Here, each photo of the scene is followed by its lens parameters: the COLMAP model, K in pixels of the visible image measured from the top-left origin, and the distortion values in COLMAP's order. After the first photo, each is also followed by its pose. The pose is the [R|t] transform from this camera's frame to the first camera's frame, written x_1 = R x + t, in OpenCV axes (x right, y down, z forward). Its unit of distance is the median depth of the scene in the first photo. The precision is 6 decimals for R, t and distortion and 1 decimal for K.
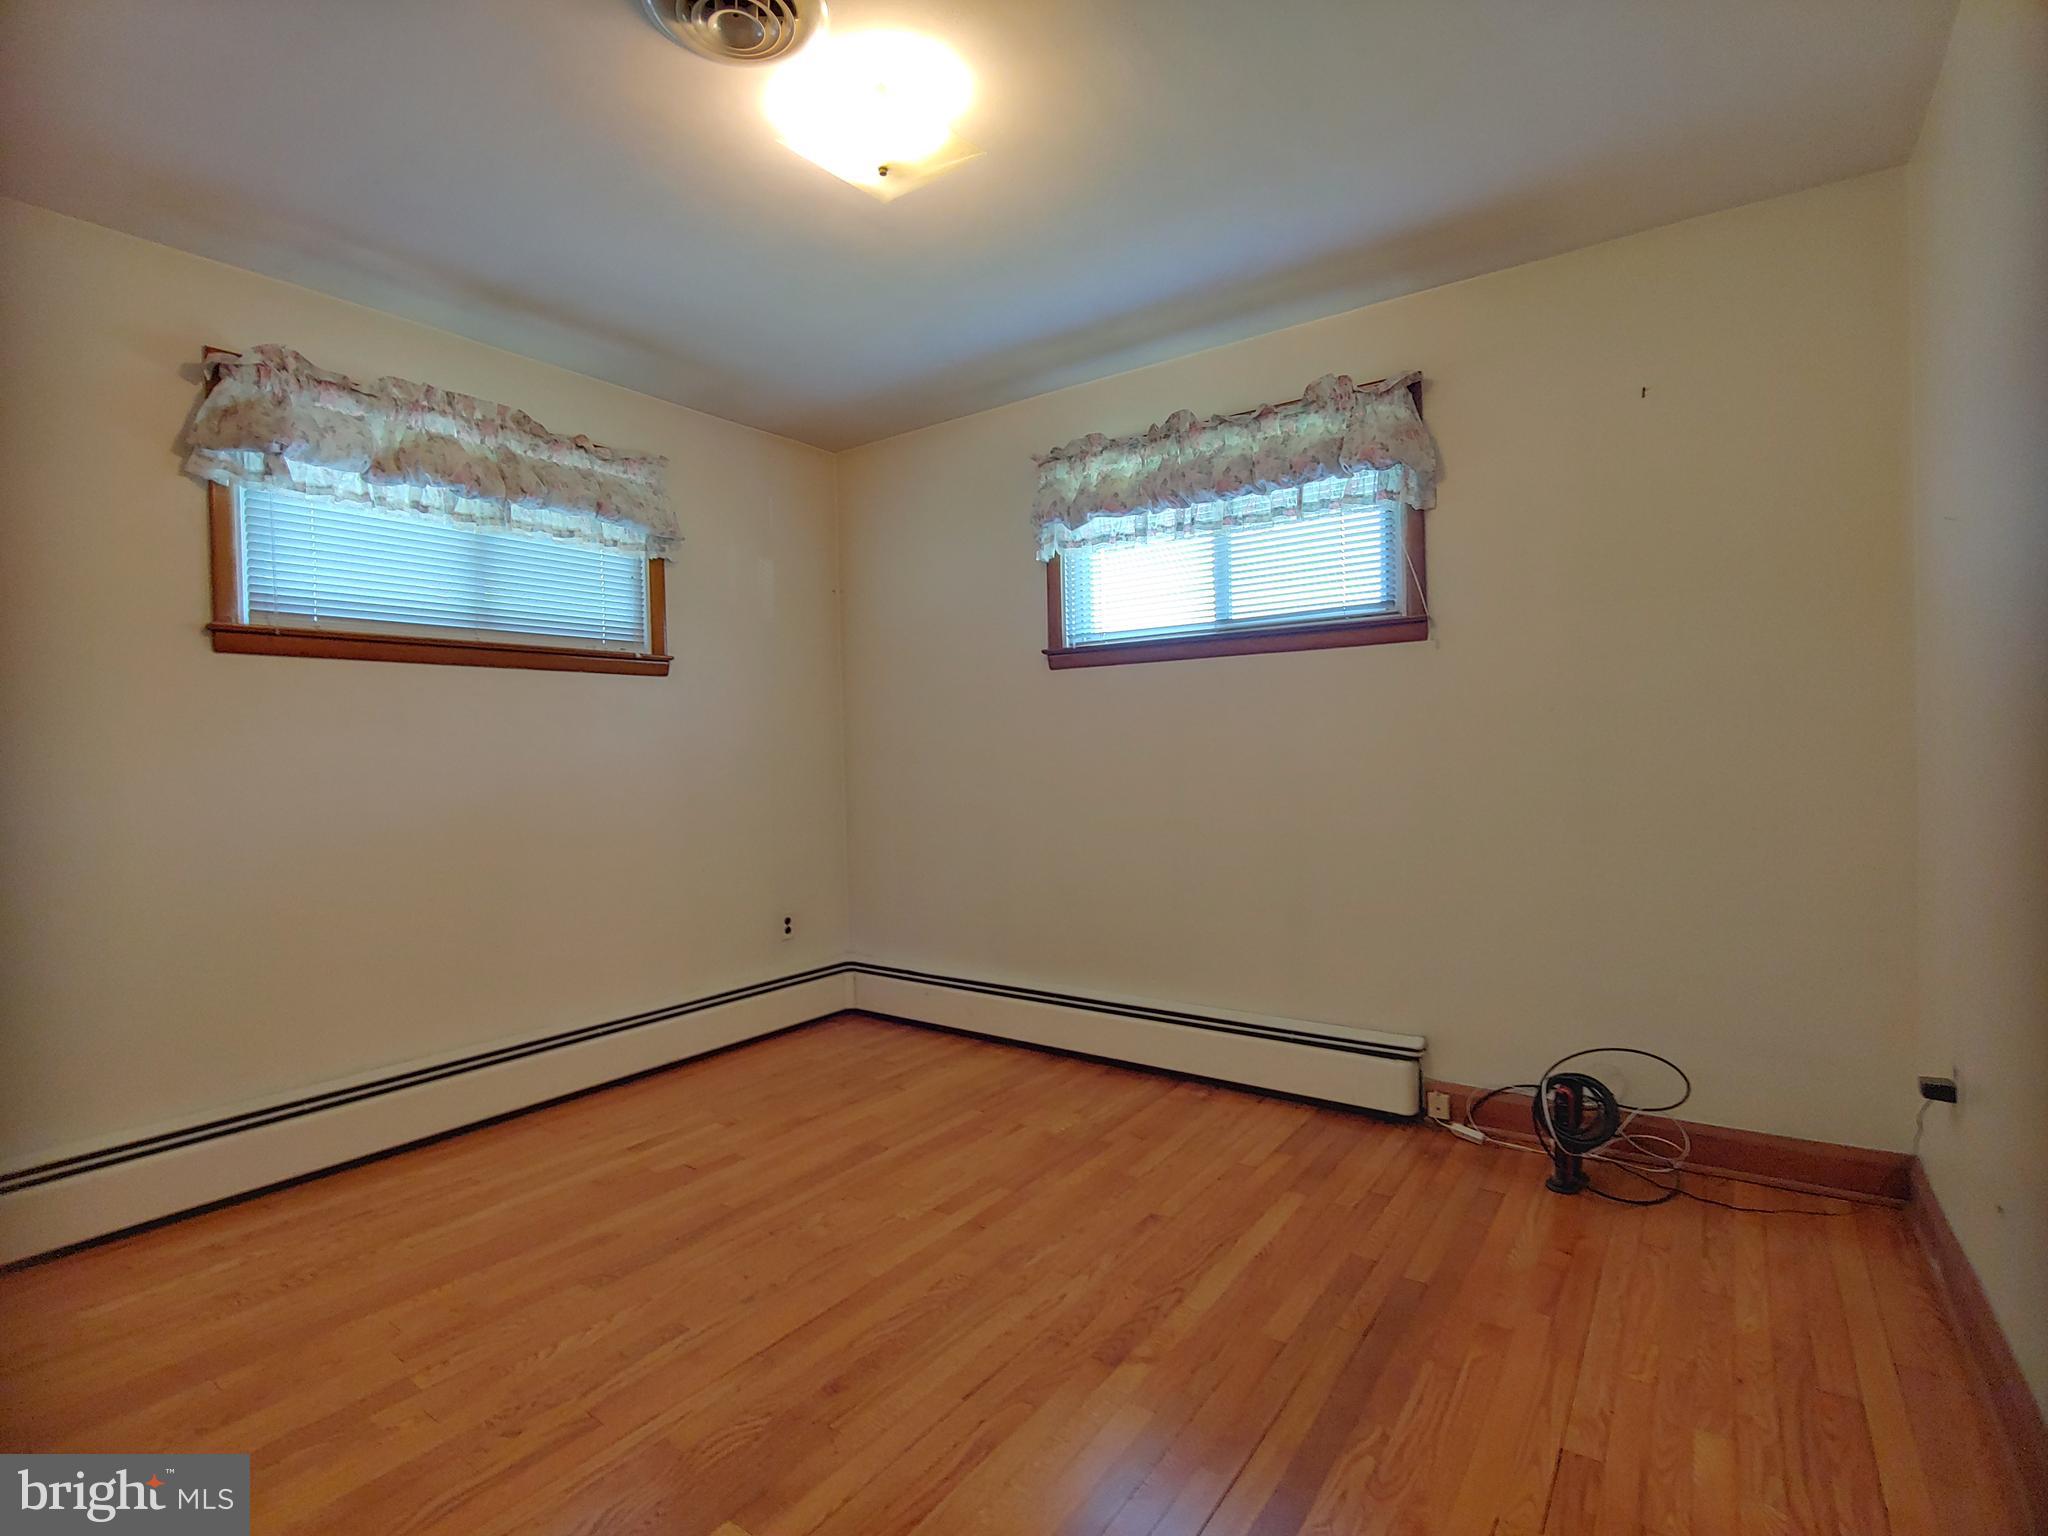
lens RADIAL K [[976.0, 0, 1023.2], [0, 976.0, 777.0], [0, 0, 1]] dist [-0.018682, -0.001305]
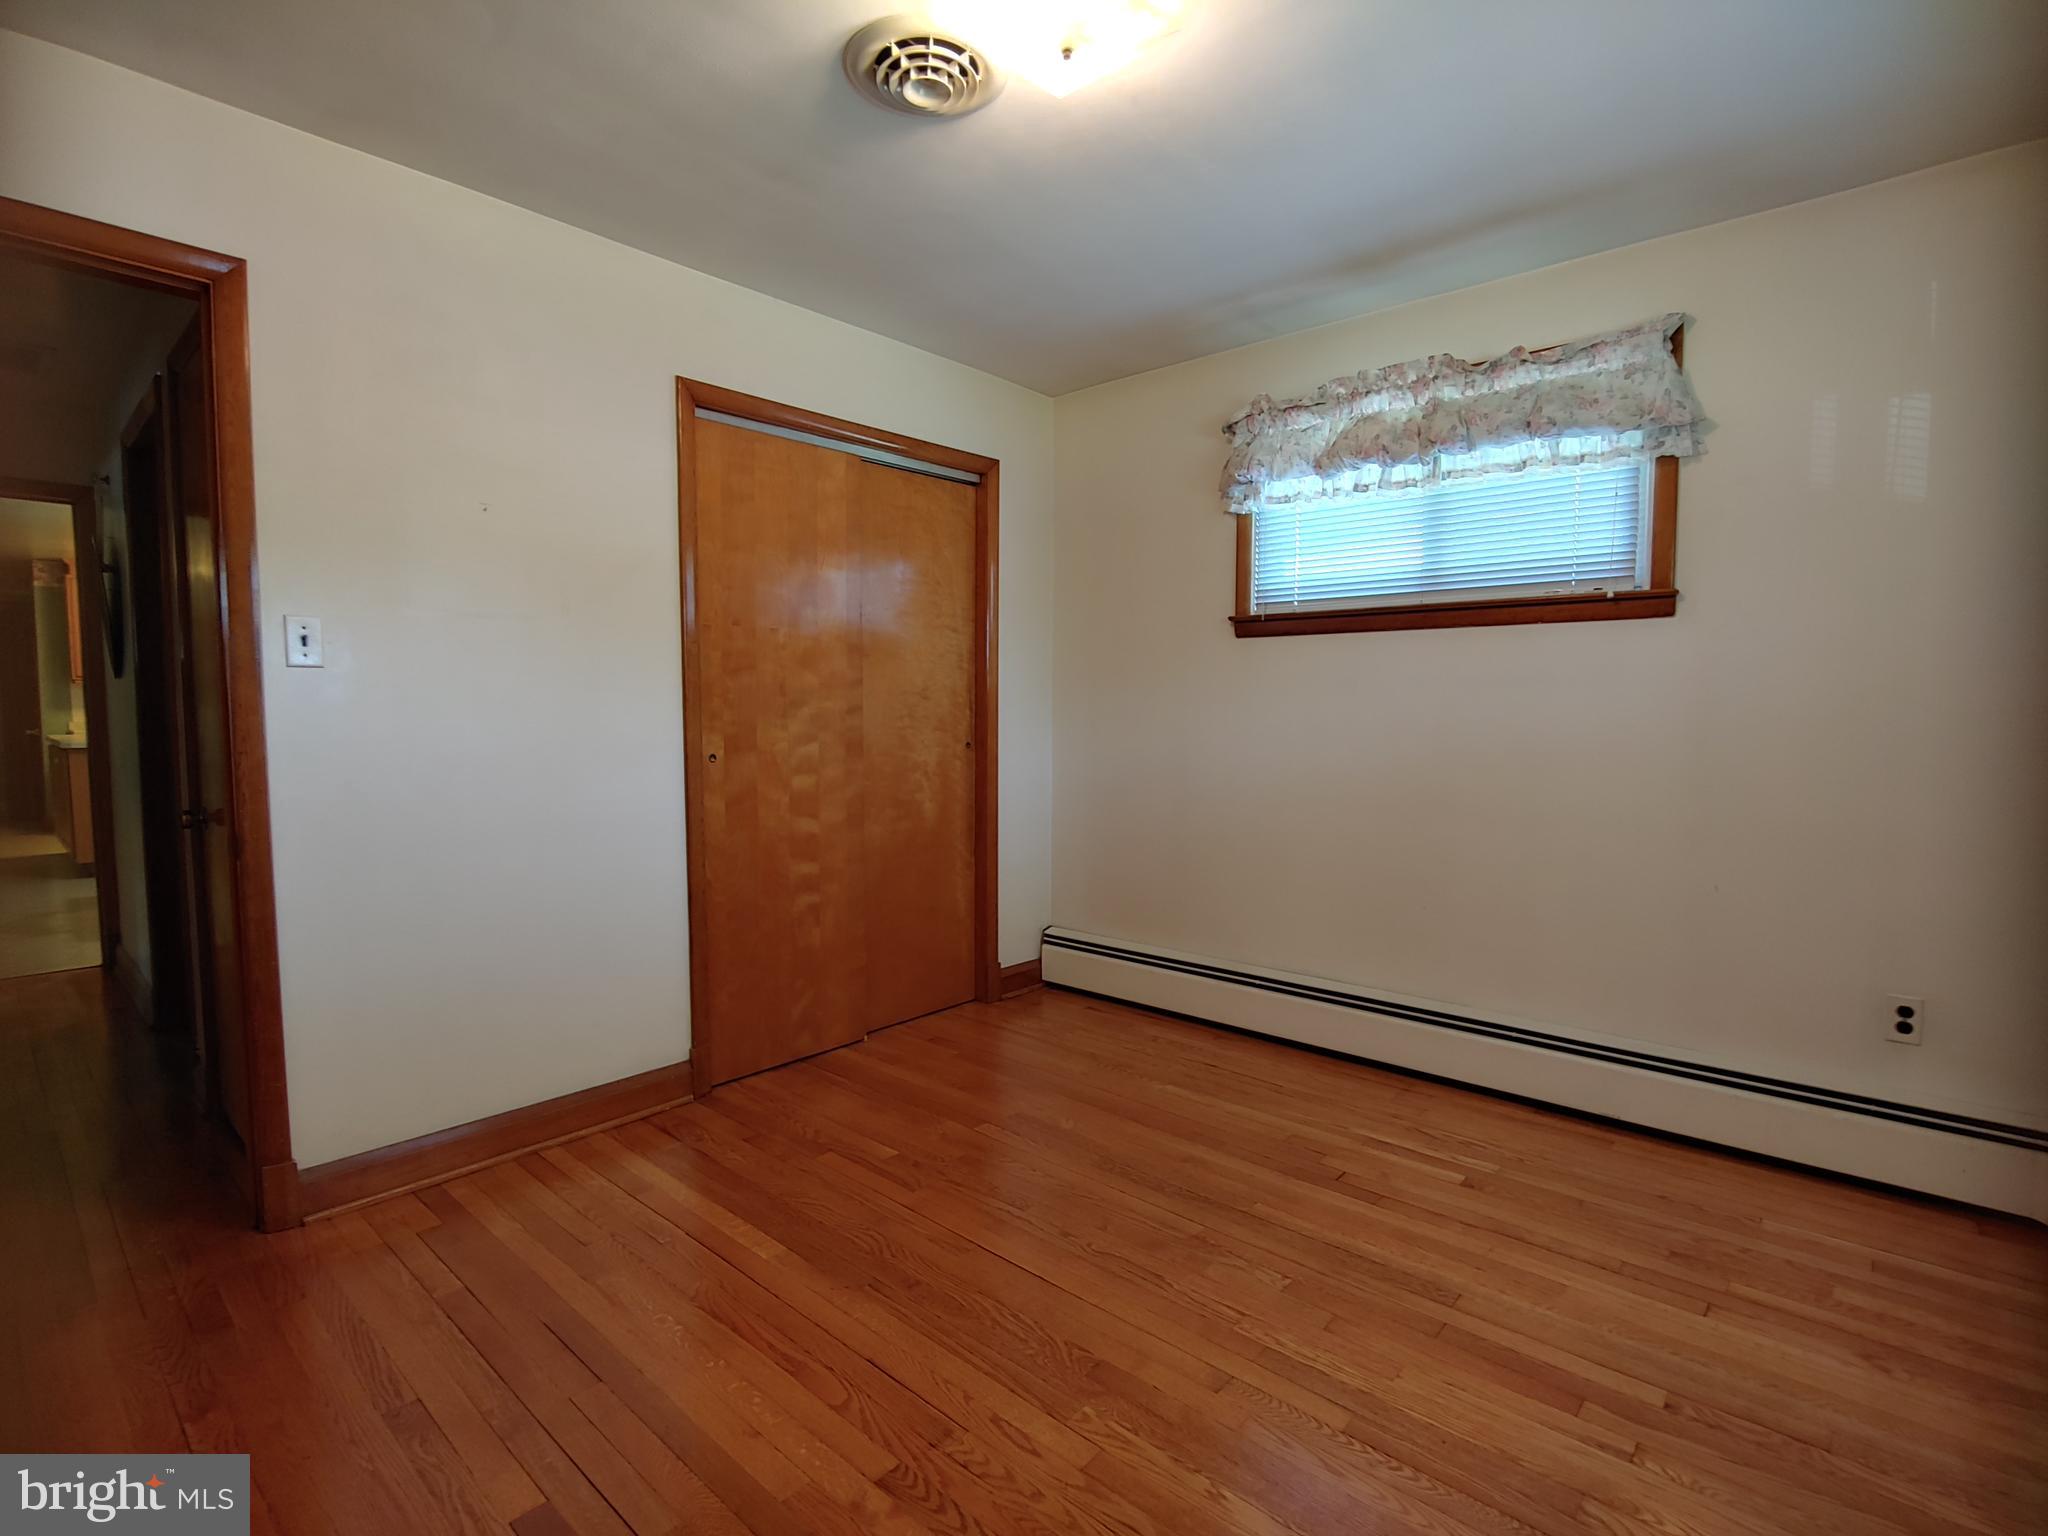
lens RADIAL K [[976.0, 0, 1023.2], [0, 976.0, 777.0], [0, 0, 1]] dist [-0.018682, -0.001305]
pose [[-0.104836, 0.096365, -0.989810, 0.554290], [-0.024928, 0.994727, 0.099484, -0.056425], [0.994177, 0.035104, -0.101881, 0.774880]]
